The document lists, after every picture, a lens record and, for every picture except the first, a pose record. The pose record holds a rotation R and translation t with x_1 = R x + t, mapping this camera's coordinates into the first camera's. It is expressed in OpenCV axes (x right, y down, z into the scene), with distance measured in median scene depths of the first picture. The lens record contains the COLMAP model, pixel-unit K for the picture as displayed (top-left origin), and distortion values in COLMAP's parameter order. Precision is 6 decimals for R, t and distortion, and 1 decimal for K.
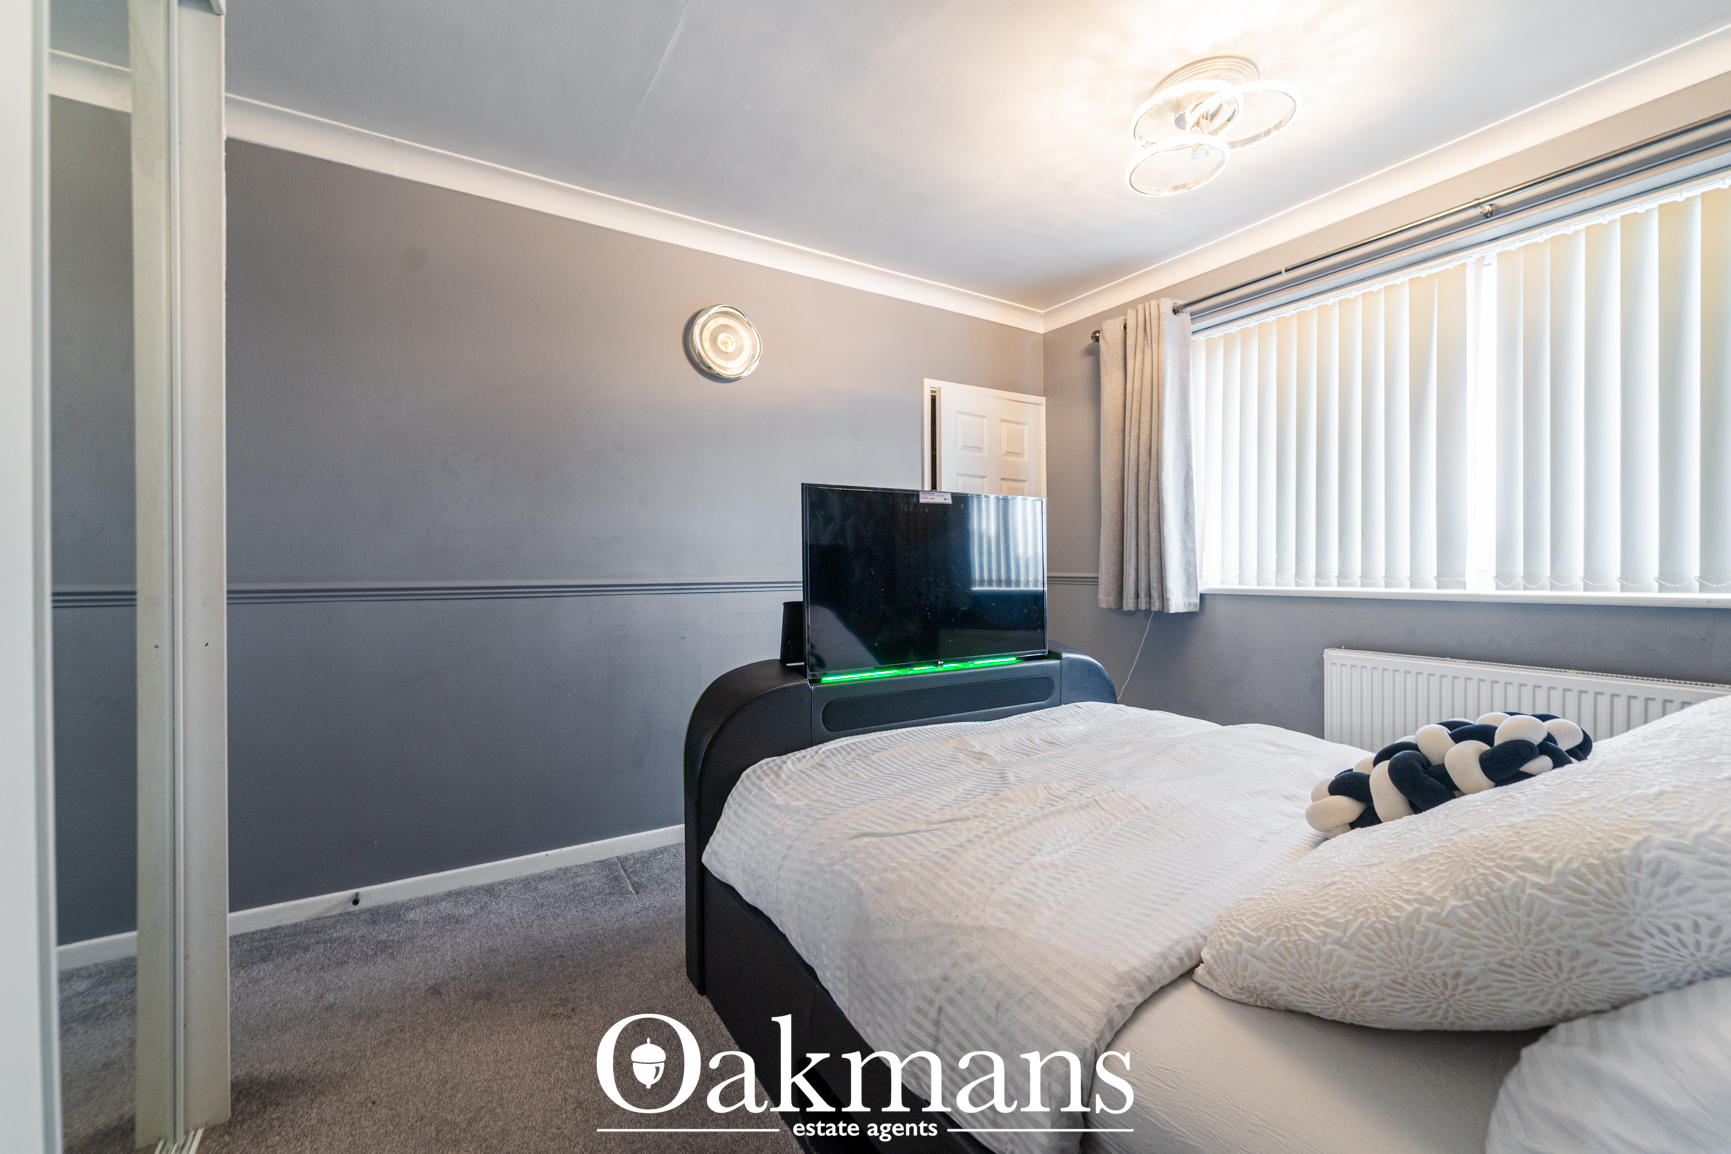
lens RADIAL K [[713.6, 0, 862.1], [0, 713.6, 575.6], [0, 0, 1]] dist [0.002783, -0.003555]
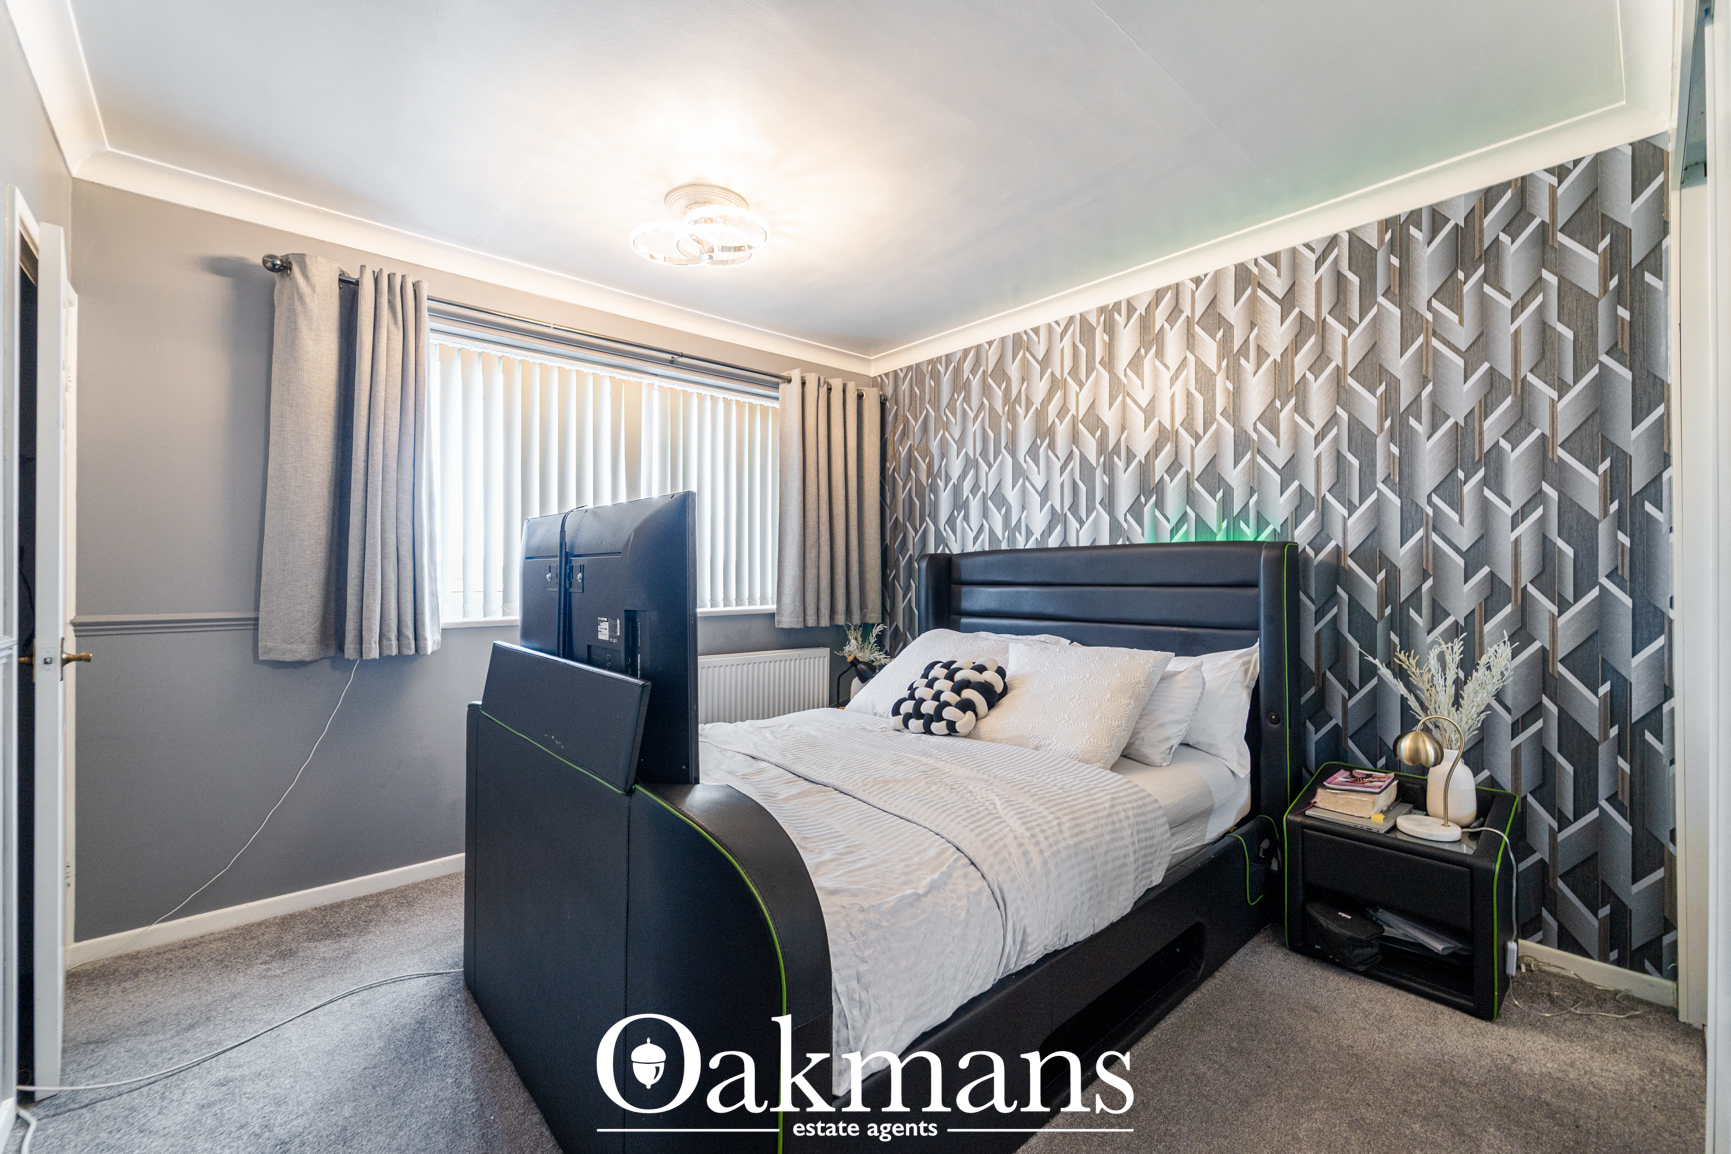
lens RADIAL K [[713.6, 0, 861.6], [0, 713.6, 565.5], [0, 0, 1]] dist [0.002783, -0.003555]
pose [[-0.199551, 0.011822, 0.979816, -0.506751], [0.012089, 0.999881, -0.009602, -0.038687], [-0.979813, 0.009929, -0.199670, 0.673929]]
